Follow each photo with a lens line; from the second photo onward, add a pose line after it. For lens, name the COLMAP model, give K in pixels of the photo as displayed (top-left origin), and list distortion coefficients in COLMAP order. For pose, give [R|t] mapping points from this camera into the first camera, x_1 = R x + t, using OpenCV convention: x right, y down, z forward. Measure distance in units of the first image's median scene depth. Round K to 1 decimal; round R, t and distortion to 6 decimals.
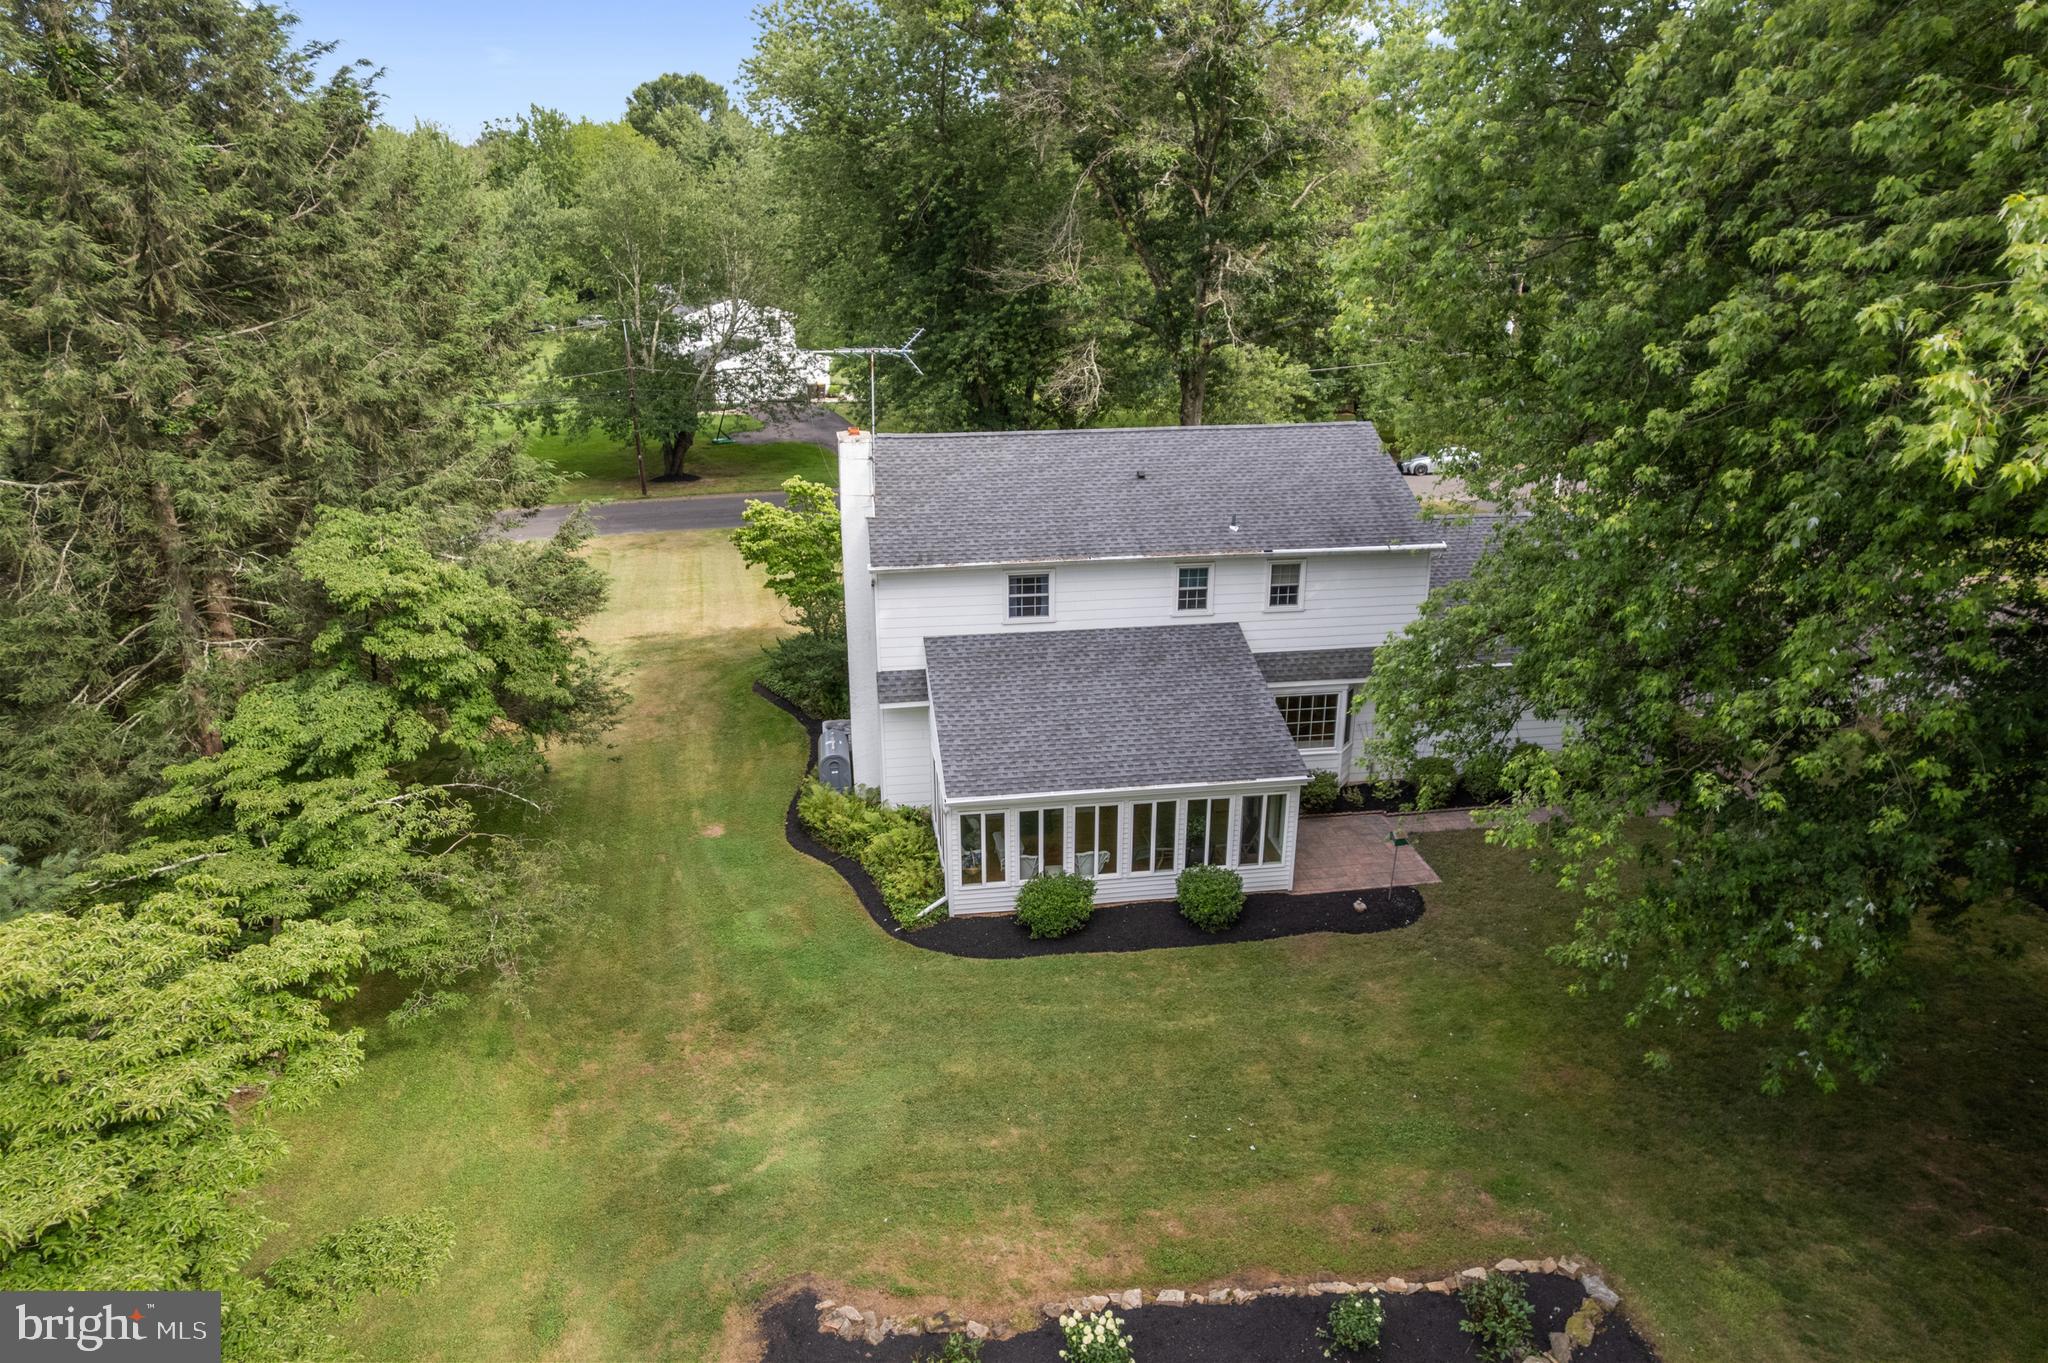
lens RADIAL K [[1317.2, 0, 1024.0], [0, 1317.2, 681.5], [0, 0, 1]] dist [-0.075549, 0.064881]
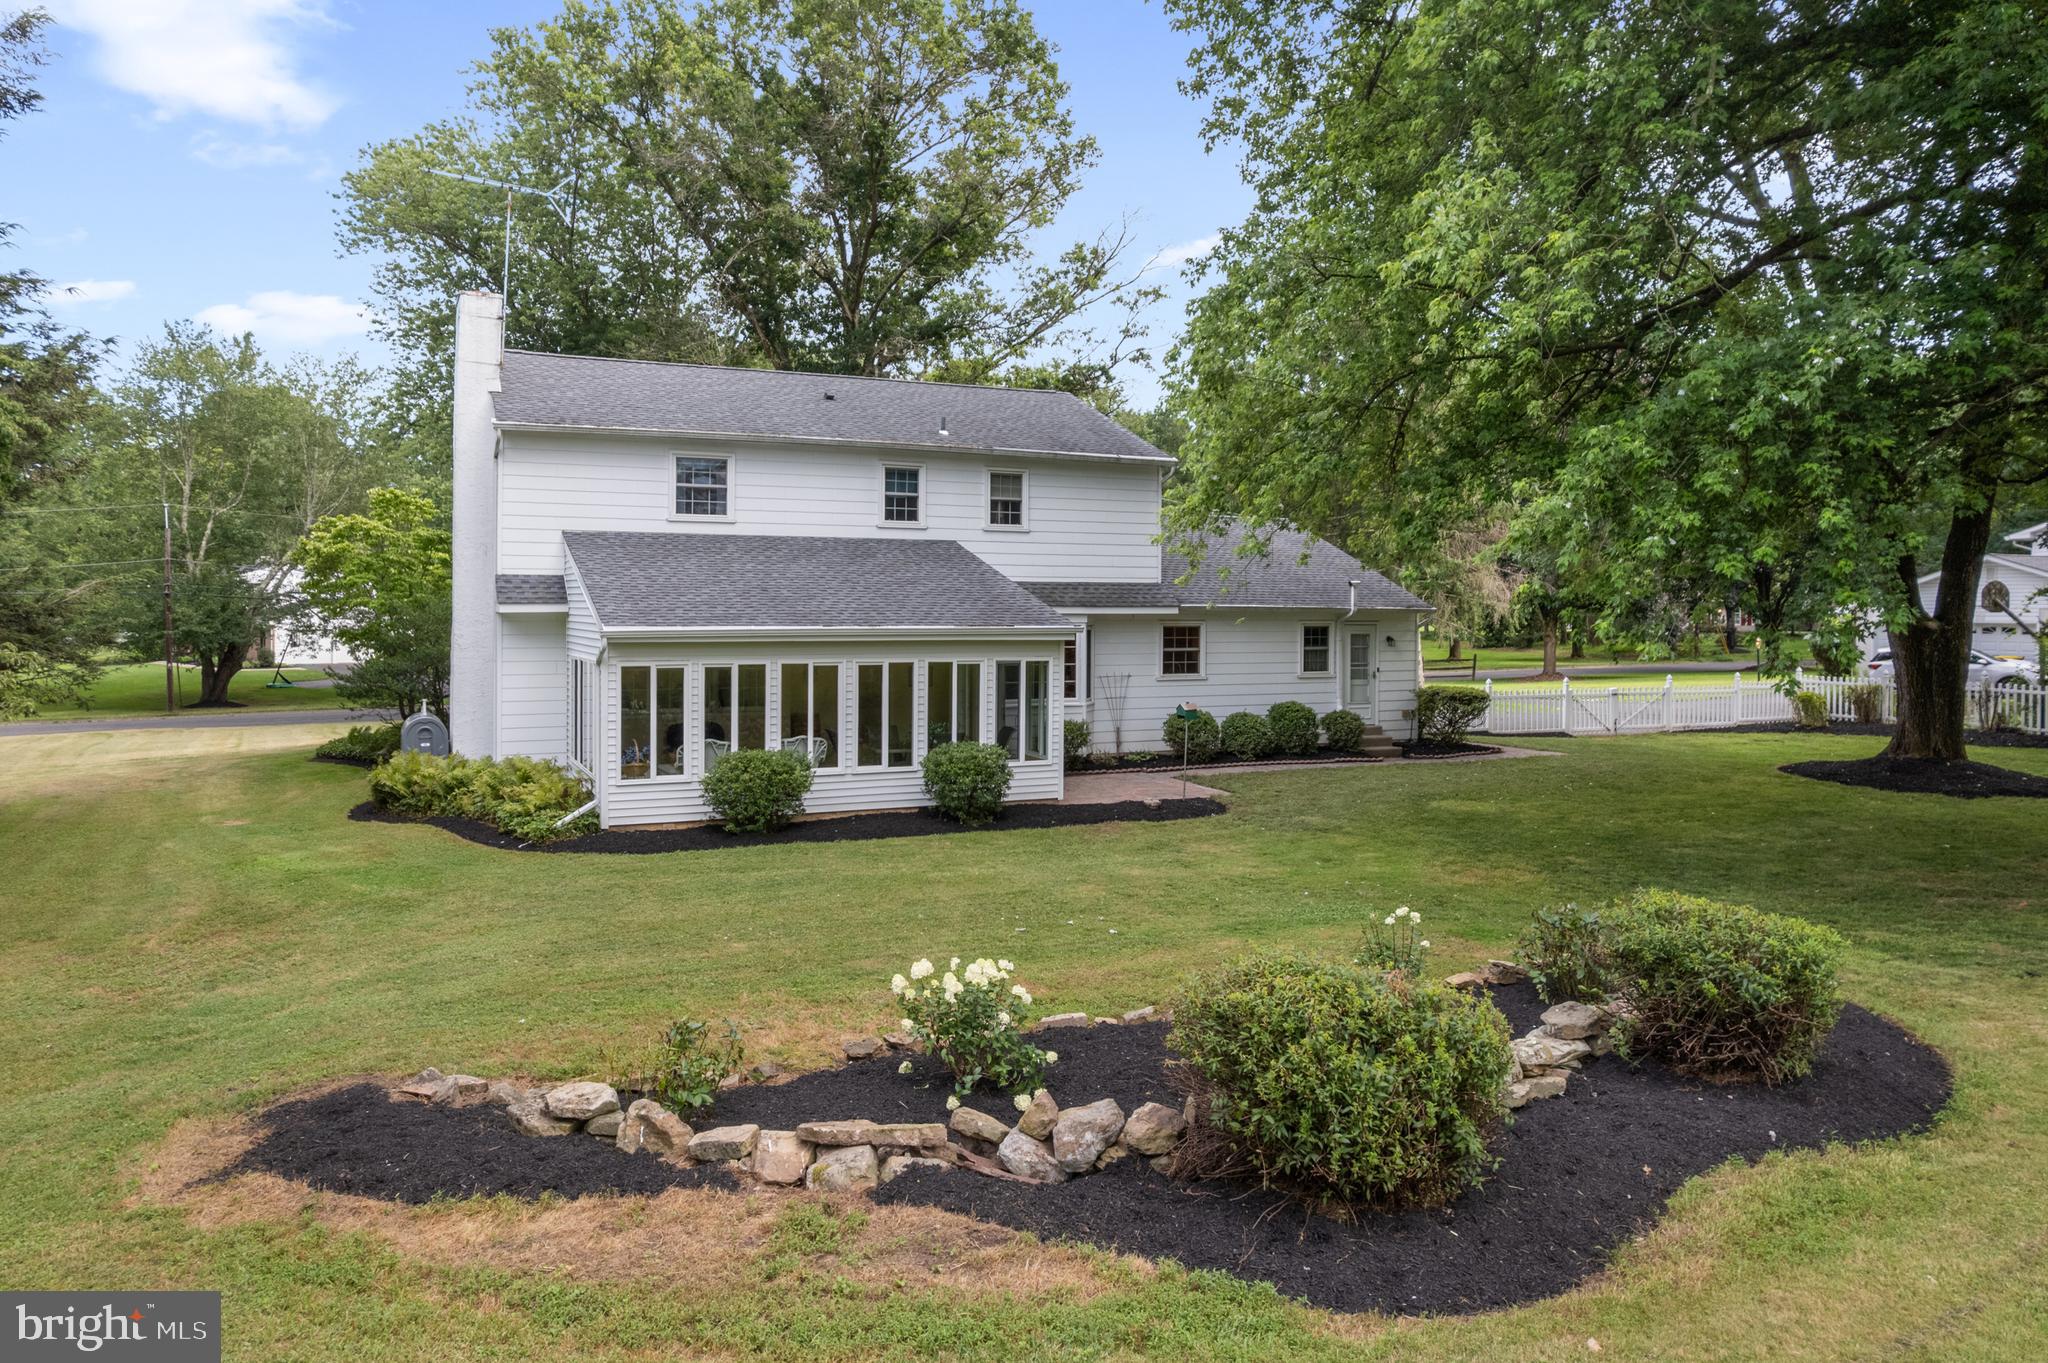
lens RADIAL K [[1317.2, 0, 1024.0], [0, 1317.2, 681.5], [0, 0, 1]] dist [-0.075549, 0.064881]
pose [[0.955123, 0.001931, 0.296202, -0.044363], [0.093597, 0.946777, -0.307983, 0.308685], [-0.281032, 0.321886, 0.904108, 0.265455]]
